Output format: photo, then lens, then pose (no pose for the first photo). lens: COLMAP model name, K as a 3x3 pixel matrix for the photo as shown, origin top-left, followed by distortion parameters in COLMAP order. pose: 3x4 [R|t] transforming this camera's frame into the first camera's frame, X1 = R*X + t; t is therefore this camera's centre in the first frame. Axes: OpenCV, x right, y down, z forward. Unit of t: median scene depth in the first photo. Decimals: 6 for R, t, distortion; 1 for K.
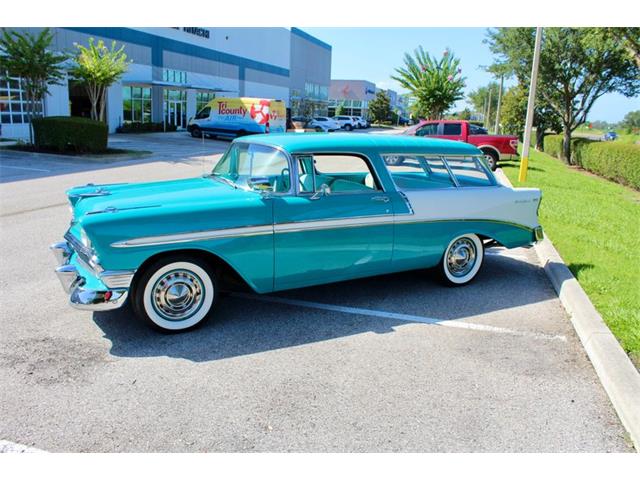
lens RADIAL K [[536.8, 0, 317.9], [0, 536.8, 240.3], [0, 0, 1]] dist [-0.172018, 0.161714]
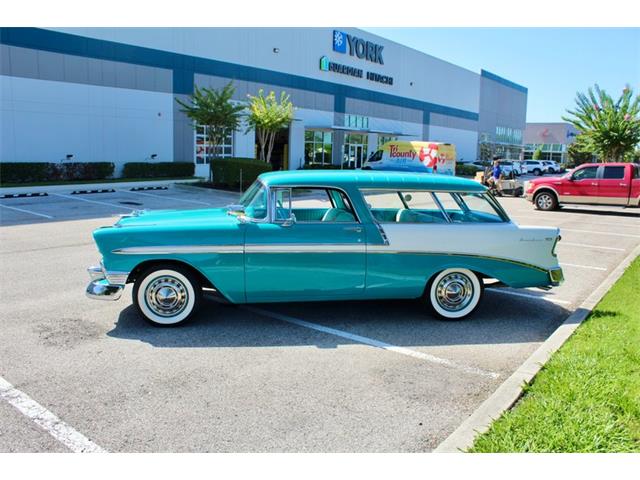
lens RADIAL K [[536.8, 0, 317.9], [0, 536.8, 240.3], [0, 0, 1]] dist [-0.172018, 0.161714]
pose [[0.931120, 0.045520, -0.361862, 0.174647], [-0.074434, 0.995015, -0.066361, 0.009186], [0.357037, 0.088725, 0.929867, -0.017318]]
